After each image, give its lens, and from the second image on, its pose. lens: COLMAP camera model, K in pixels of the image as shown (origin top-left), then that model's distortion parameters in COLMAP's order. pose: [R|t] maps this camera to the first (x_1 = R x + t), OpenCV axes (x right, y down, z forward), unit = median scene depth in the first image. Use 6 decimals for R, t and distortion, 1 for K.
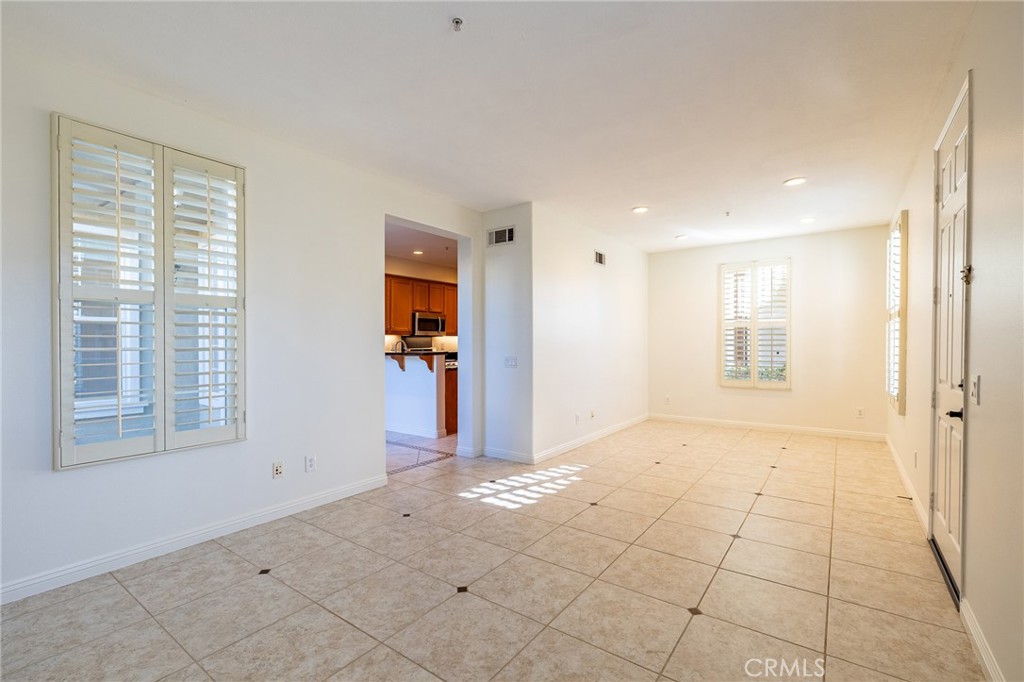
lens RADIAL K [[459.0, 0, 511.0], [0, 459.0, 345.9], [0, 0, 1]] dist [-0.001519, -0.000267]
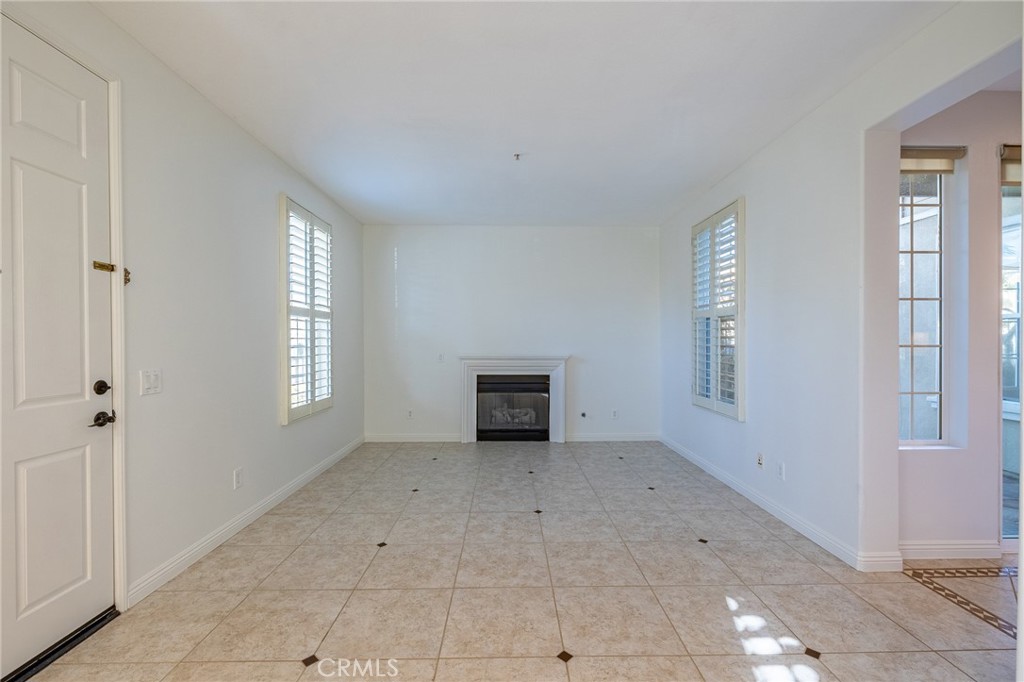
lens RADIAL K [[438.0, 0, 508.0], [0, 438.0, 336.0], [0, 0, 1]] dist [-0.002957, 0.000094]
pose [[-0.805176, -0.007457, -0.592989, 0.676442], [-0.004059, 0.999967, -0.007064, -0.010371], [0.593022, -0.003280, -0.805180, 1.754282]]
